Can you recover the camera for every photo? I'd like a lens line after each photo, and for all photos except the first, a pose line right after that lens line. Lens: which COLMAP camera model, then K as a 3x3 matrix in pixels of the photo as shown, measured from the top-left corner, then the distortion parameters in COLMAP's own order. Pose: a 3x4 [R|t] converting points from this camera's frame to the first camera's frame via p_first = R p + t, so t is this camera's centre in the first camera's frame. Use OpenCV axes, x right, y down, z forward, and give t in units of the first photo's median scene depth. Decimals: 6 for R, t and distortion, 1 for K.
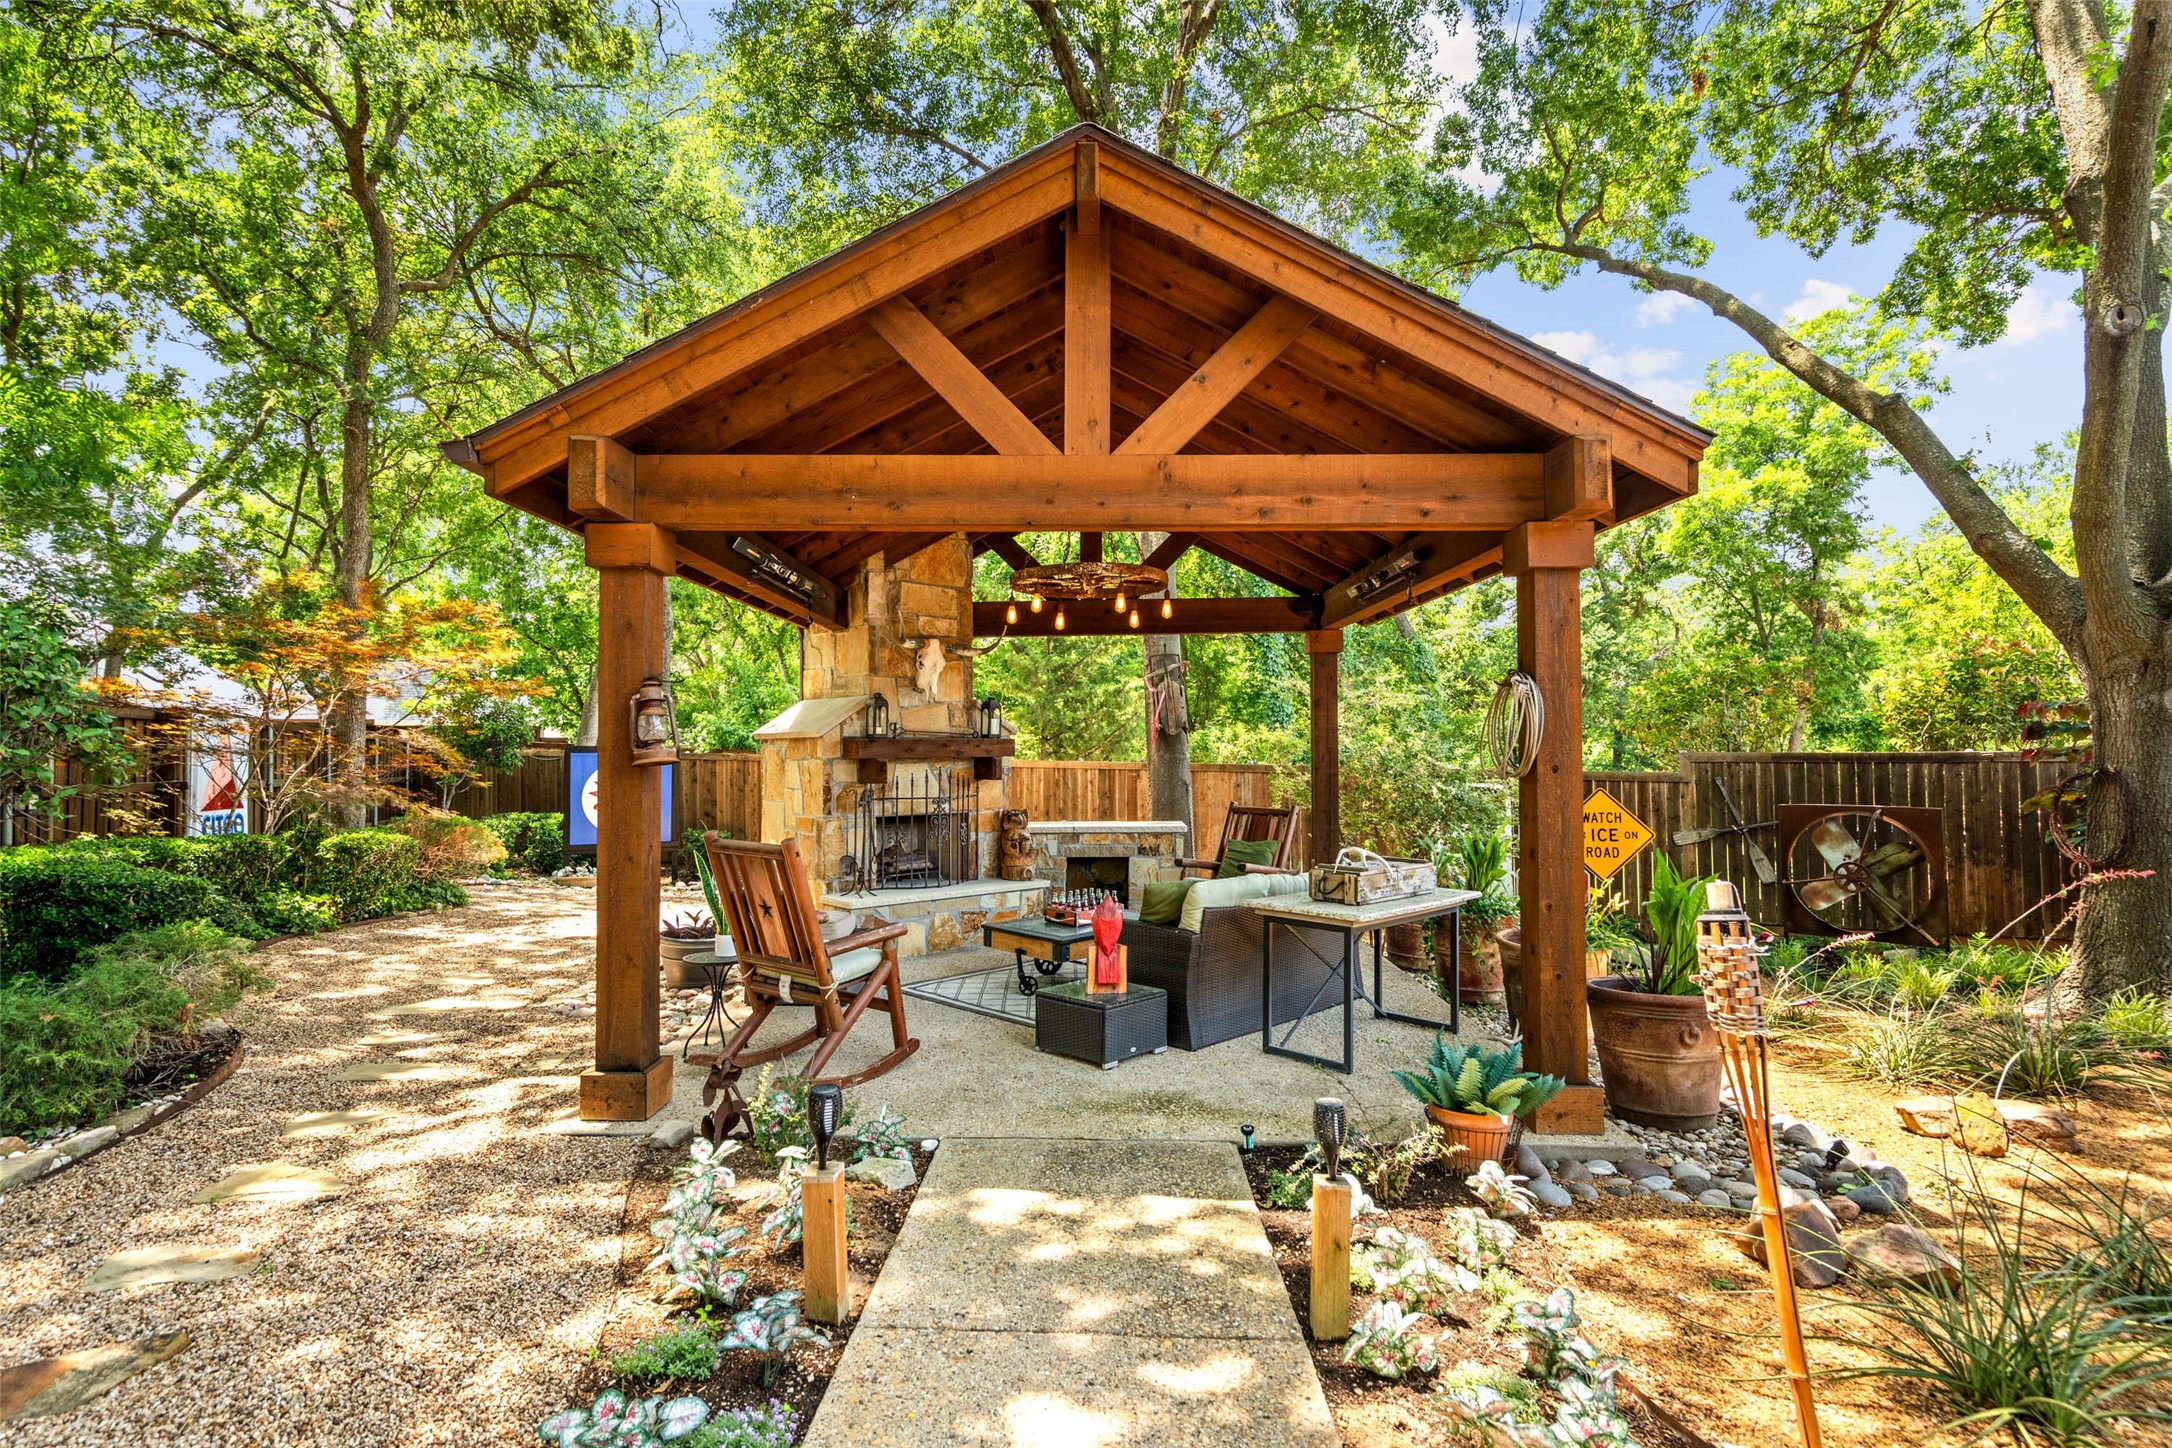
lens RADIAL K [[1084.3, 0, 1081.8], [0, 1084.3, 729.8], [0, 0, 1]] dist [0.004558, -0.000064]
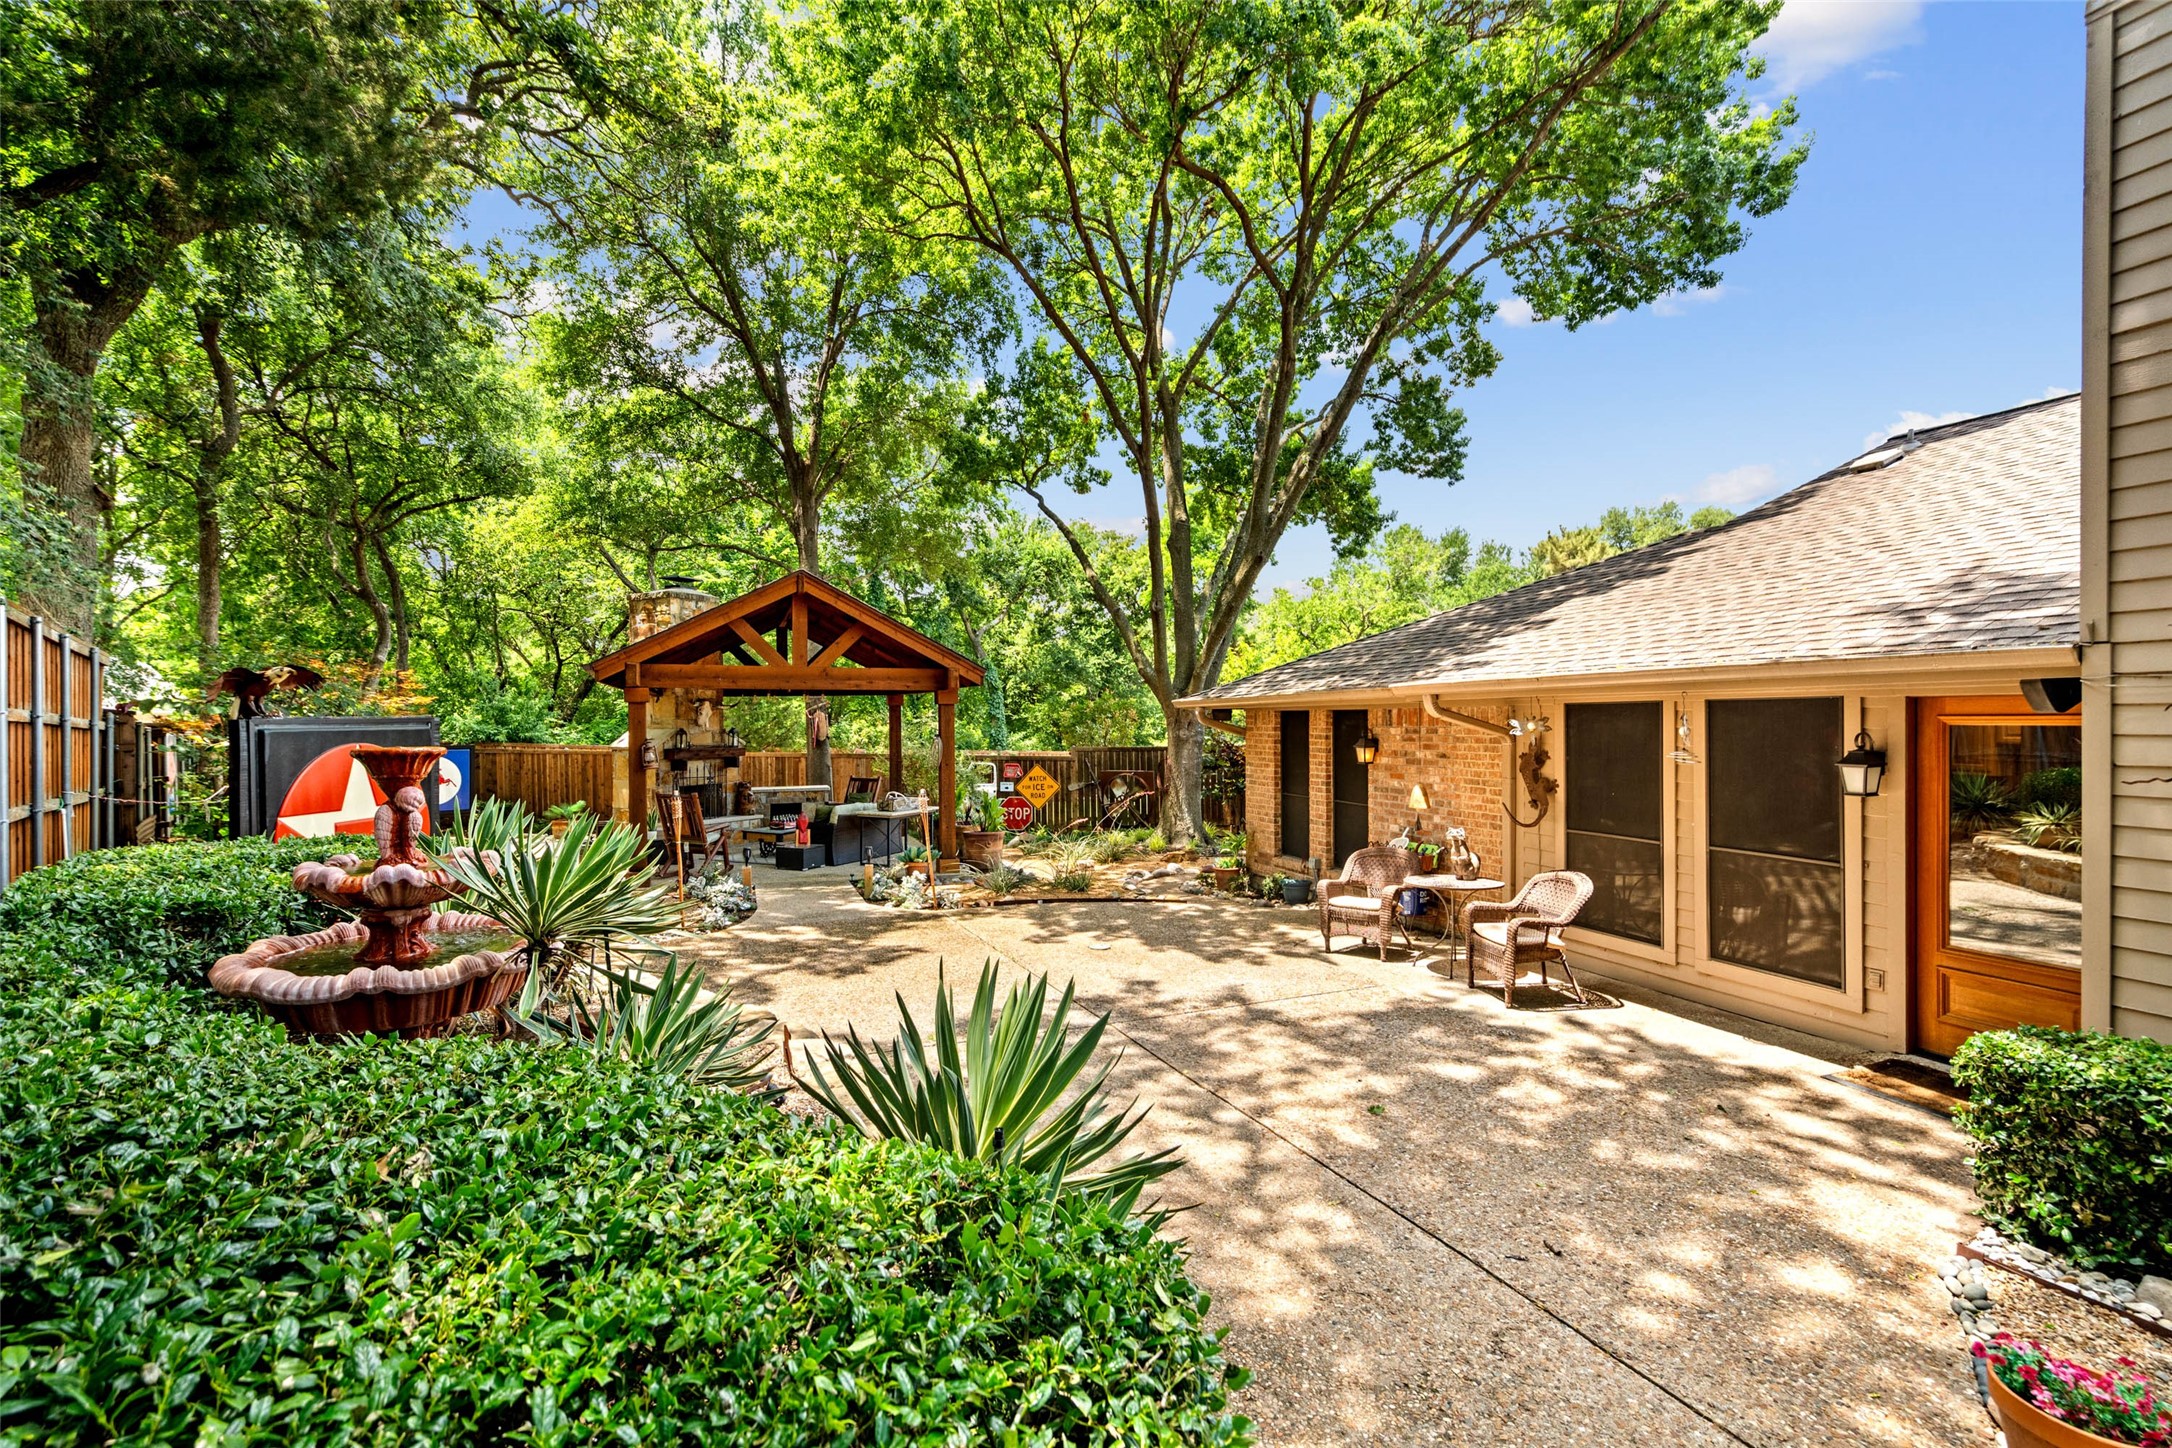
lens RADIAL K [[976.2, 0, 1086.0], [0, 976.2, 724.0], [0, 0, 1]] dist [-0.001710, -0.000317]
pose [[0.935530, -0.004489, 0.353219, -0.112171], [-0.002272, 0.999822, 0.018723, -0.074163], [-0.353240, -0.018319, 0.935353, -0.993230]]
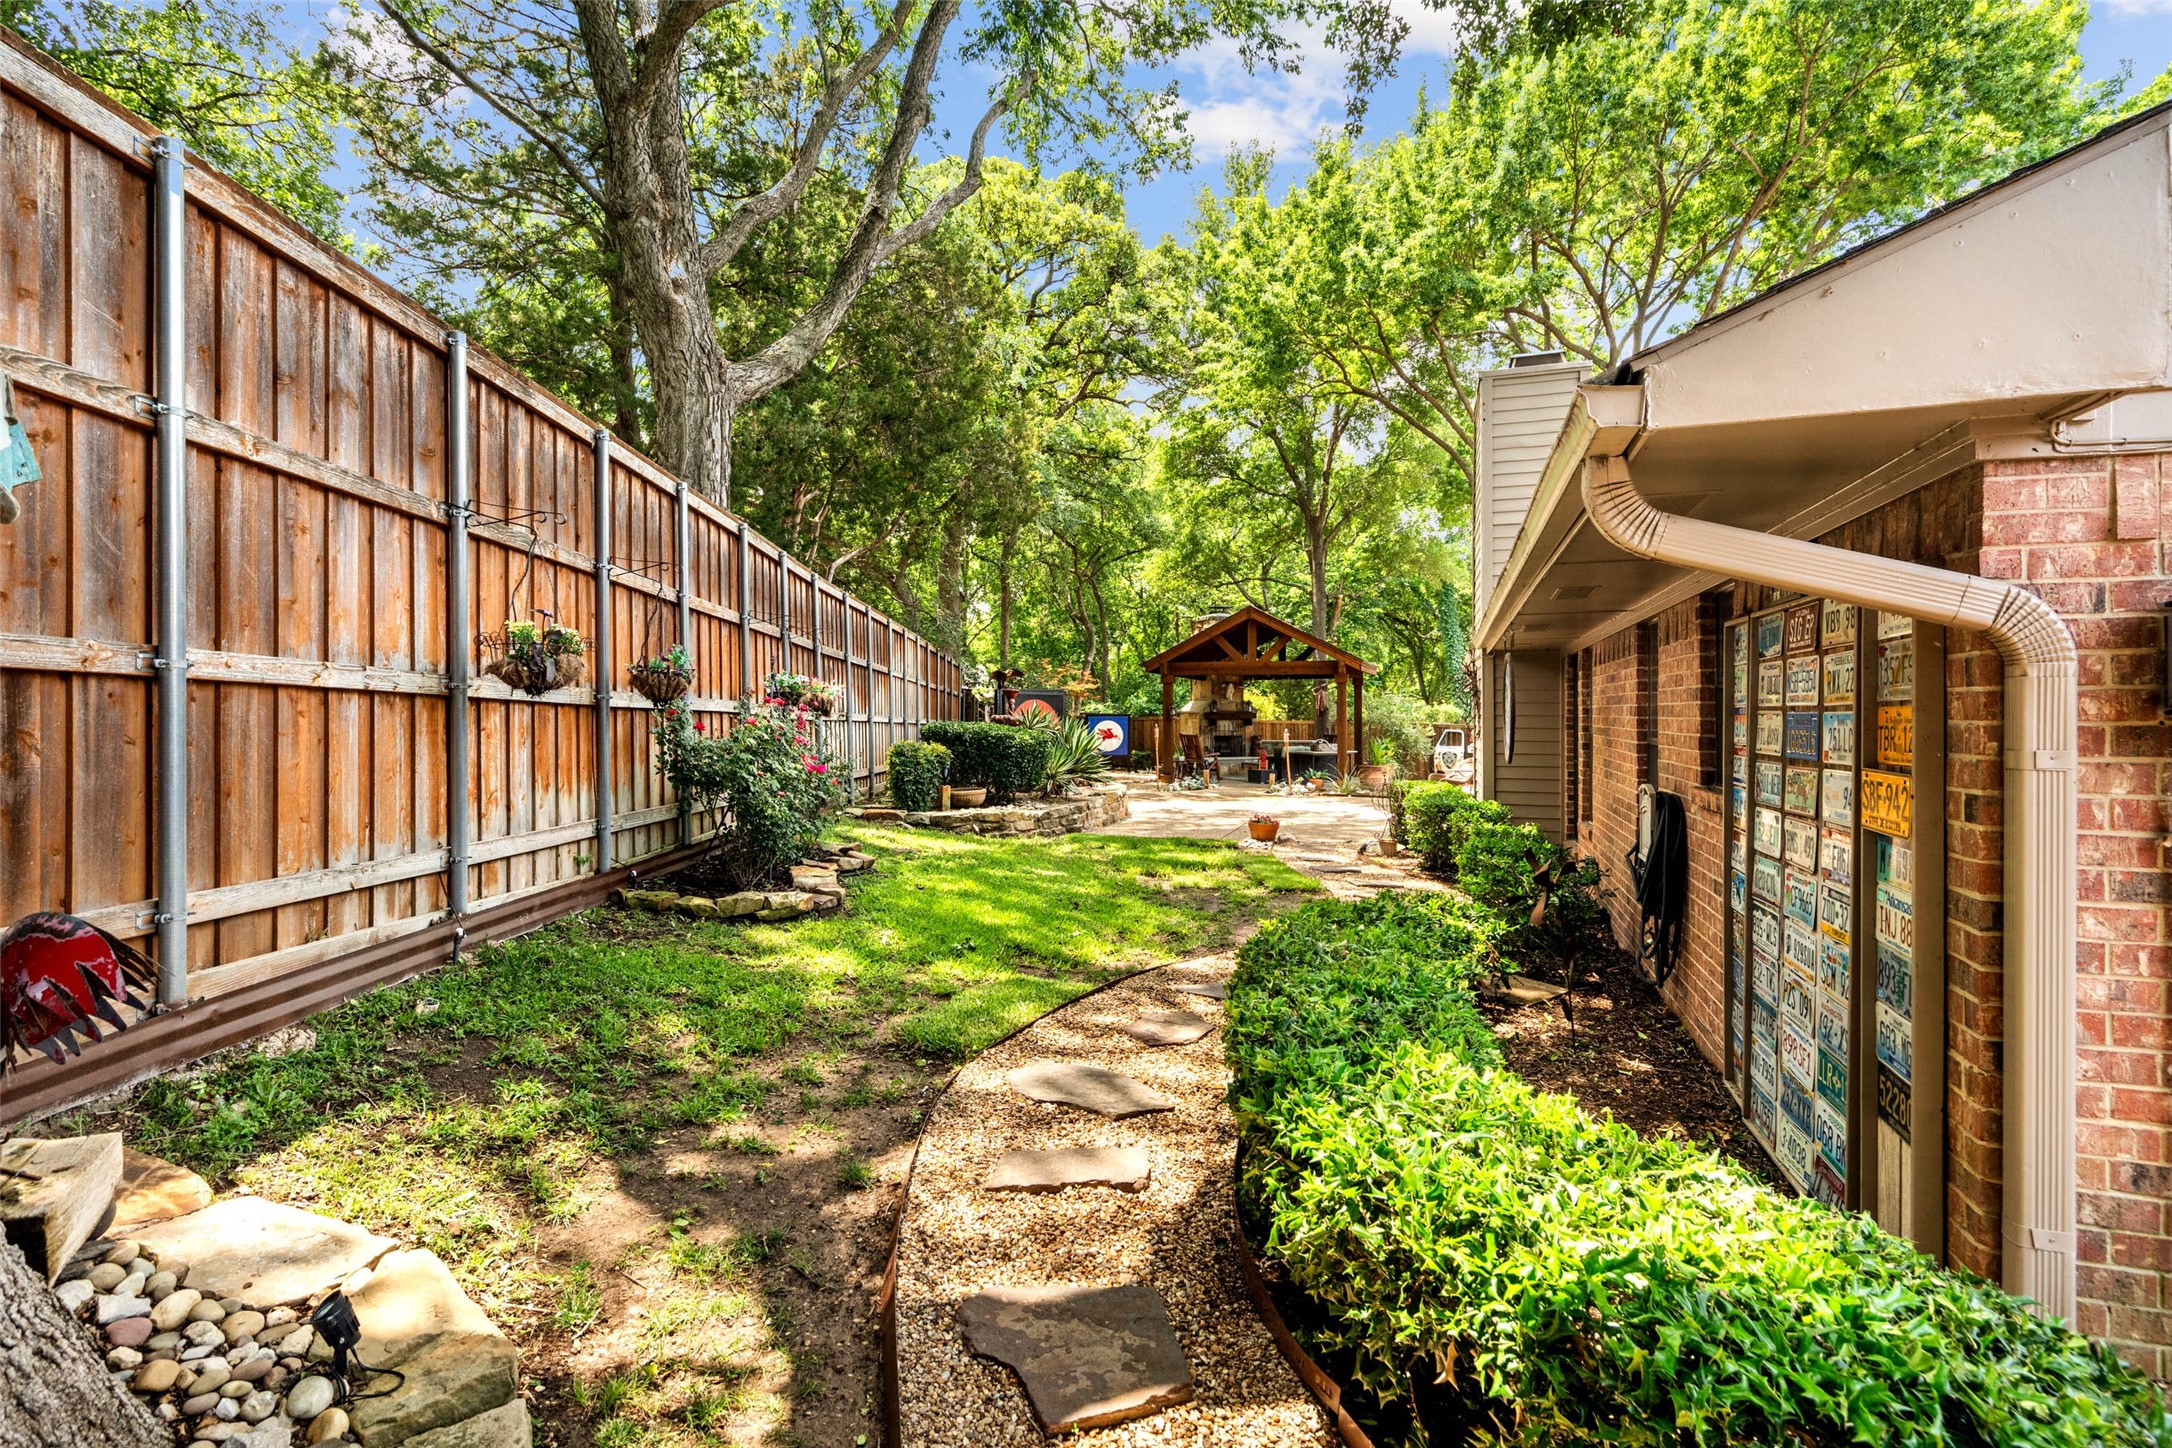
lens RADIAL K [[1039.7, 0, 1086.0], [0, 1039.7, 724.0], [0, 0, 1]] dist [0.014961, 0.000019]
pose [[0.951659, 0.008848, -0.307031, 0.408210], [-0.000527, 0.999631, 0.027173, -0.042865], [0.307158, -0.025698, 0.951312, -2.111136]]
